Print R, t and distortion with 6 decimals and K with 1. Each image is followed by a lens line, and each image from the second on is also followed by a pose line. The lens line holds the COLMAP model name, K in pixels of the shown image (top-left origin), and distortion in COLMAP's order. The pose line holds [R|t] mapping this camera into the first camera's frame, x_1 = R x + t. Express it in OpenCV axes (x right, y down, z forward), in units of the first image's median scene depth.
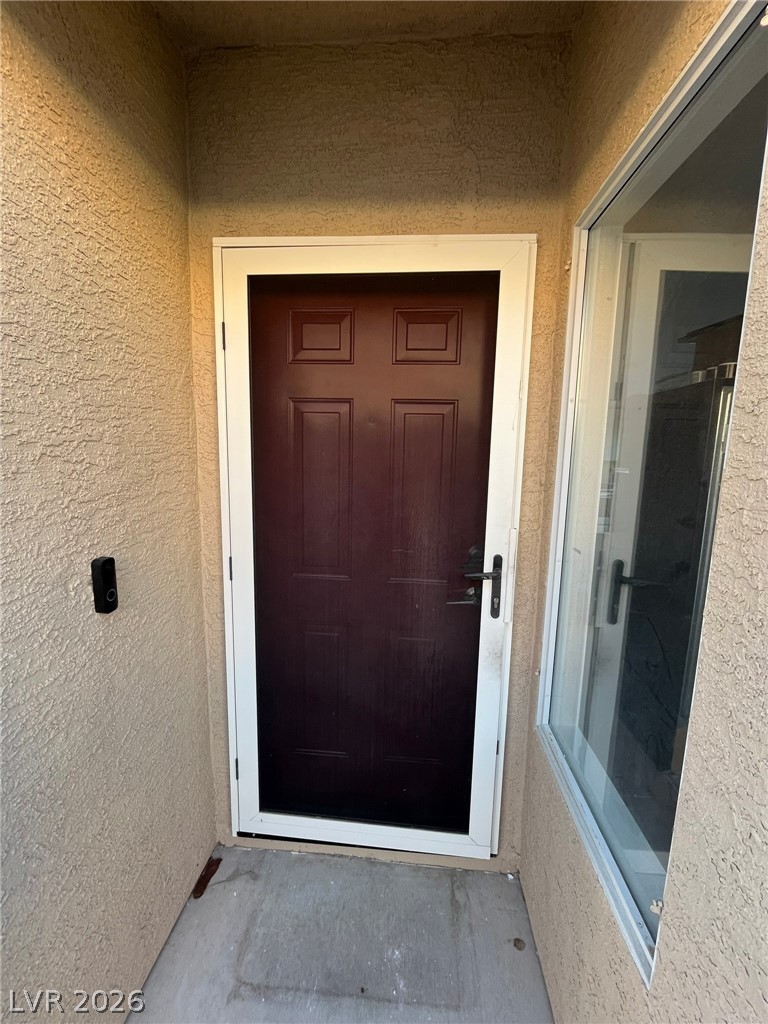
lens RADIAL K [[412.6, 0, 384.0], [0, 412.6, 512.0], [0, 0, 1]] dist [-0.001953, -0.000432]
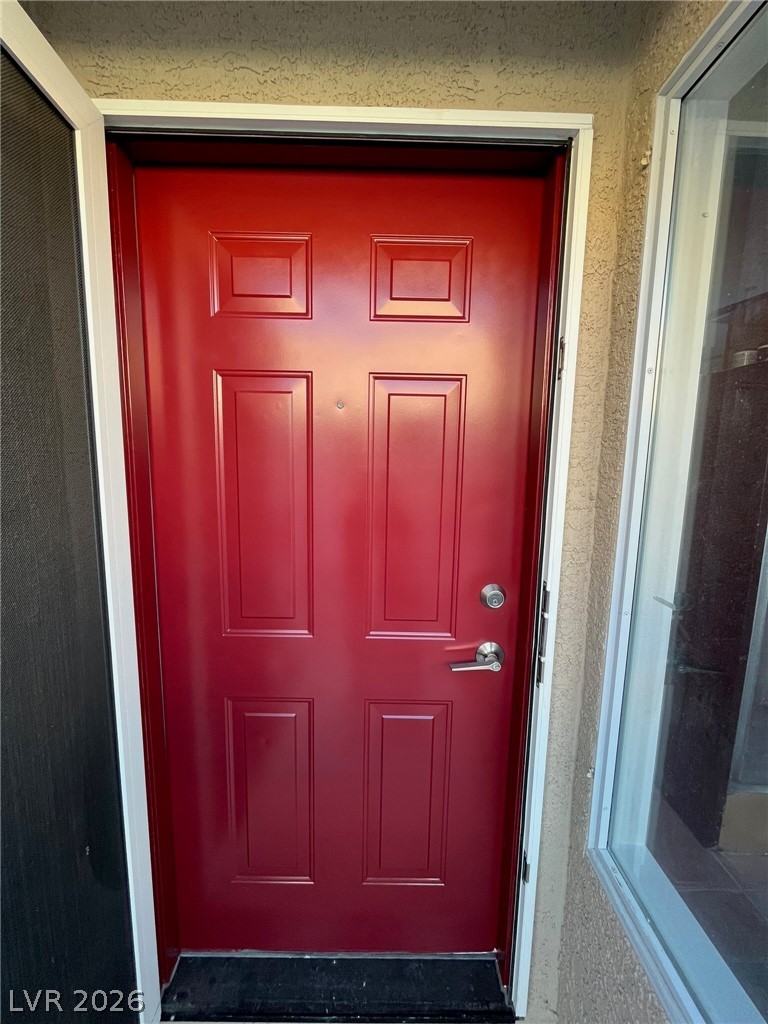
lens RADIAL K [[412.6, 0, 384.0], [0, 412.6, 512.0], [0, 0, 1]] dist [-0.001953, -0.000432]
pose [[0.996508, -0.013651, 0.082373, -0.017910], [0.013949, 0.999898, -0.003042, -0.046750], [-0.082323, 0.004180, 0.996597, 0.353221]]
